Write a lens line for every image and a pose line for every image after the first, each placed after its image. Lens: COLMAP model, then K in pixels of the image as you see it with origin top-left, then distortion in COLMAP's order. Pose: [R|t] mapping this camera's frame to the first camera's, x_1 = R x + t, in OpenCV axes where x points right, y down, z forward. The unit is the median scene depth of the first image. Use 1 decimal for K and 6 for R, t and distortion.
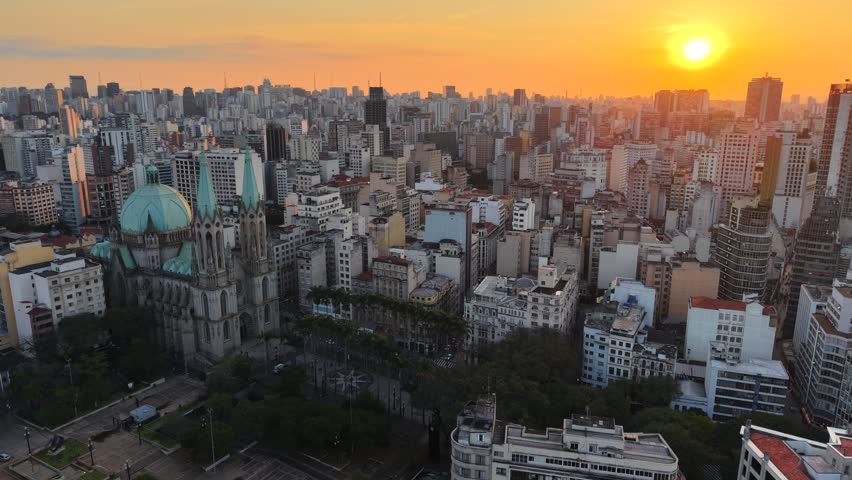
lens RADIAL K [[606.0, 0, 426.0], [0, 606.0, 240.0], [0, 0, 1]] dist [0.066710, -0.082982]
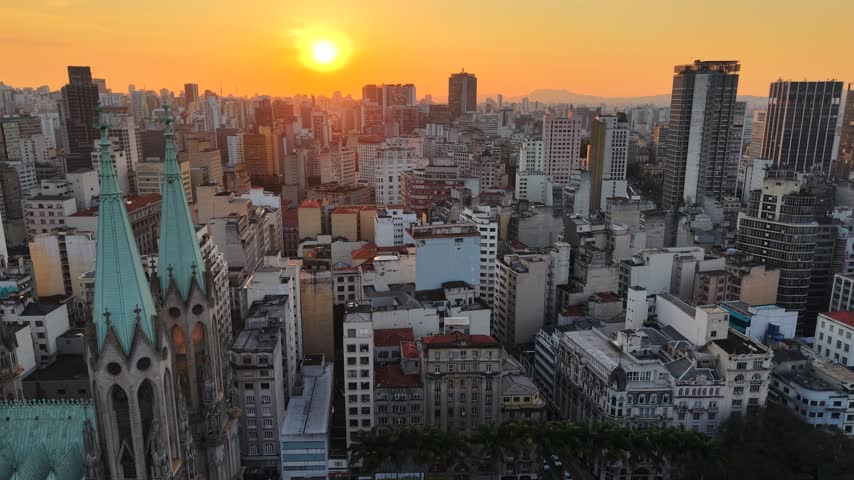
lens RADIAL K [[609.3, 0, 425.3], [0, 609.3, 242.7], [0, 0, 1]] dist [0.032415, -0.043946]
pose [[0.847857, -0.122049, 0.515987, -0.334916], [0.120357, 0.992045, 0.036887, -0.073824], [-0.516385, 0.030828, 0.855802, 0.513306]]
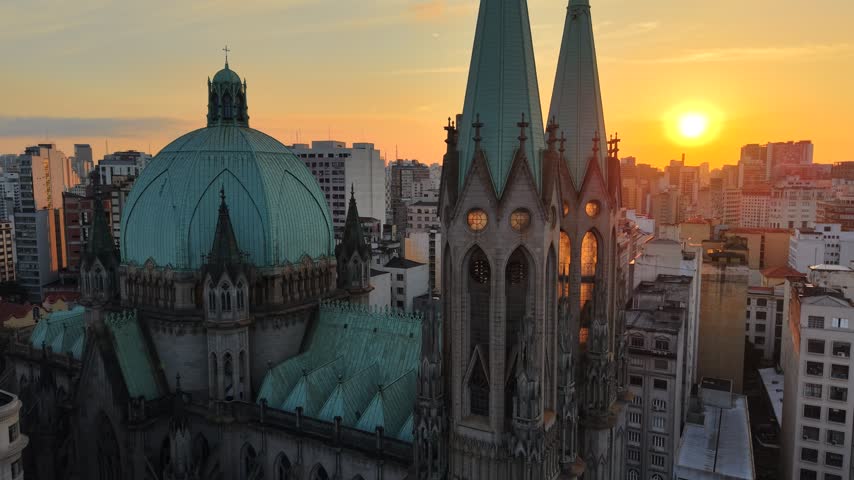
lens RADIAL K [[602.1, 0, 429.2], [0, 602.1, 244.4], [0, 0, 1]] dist [0.075306, -0.083523]
pose [[0.999982, -0.002818, 0.005239, -0.332332], [0.003437, 0.992509, -0.122123, 0.010355], [-0.004855, 0.122139, 0.992501, 0.670222]]
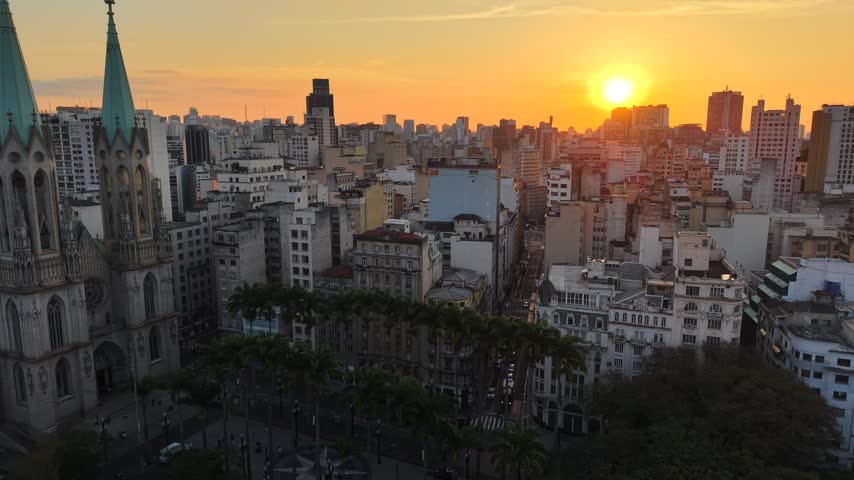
lens RADIAL K [[609.3, 0, 425.3], [0, 609.3, 242.7], [0, 0, 1]] dist [0.032415, -0.043946]
pose [[0.994459, -0.019980, 0.103208, -0.076304], [0.026290, 0.997843, -0.060146, 0.068535], [-0.101783, 0.062526, 0.992840, 0.423444]]
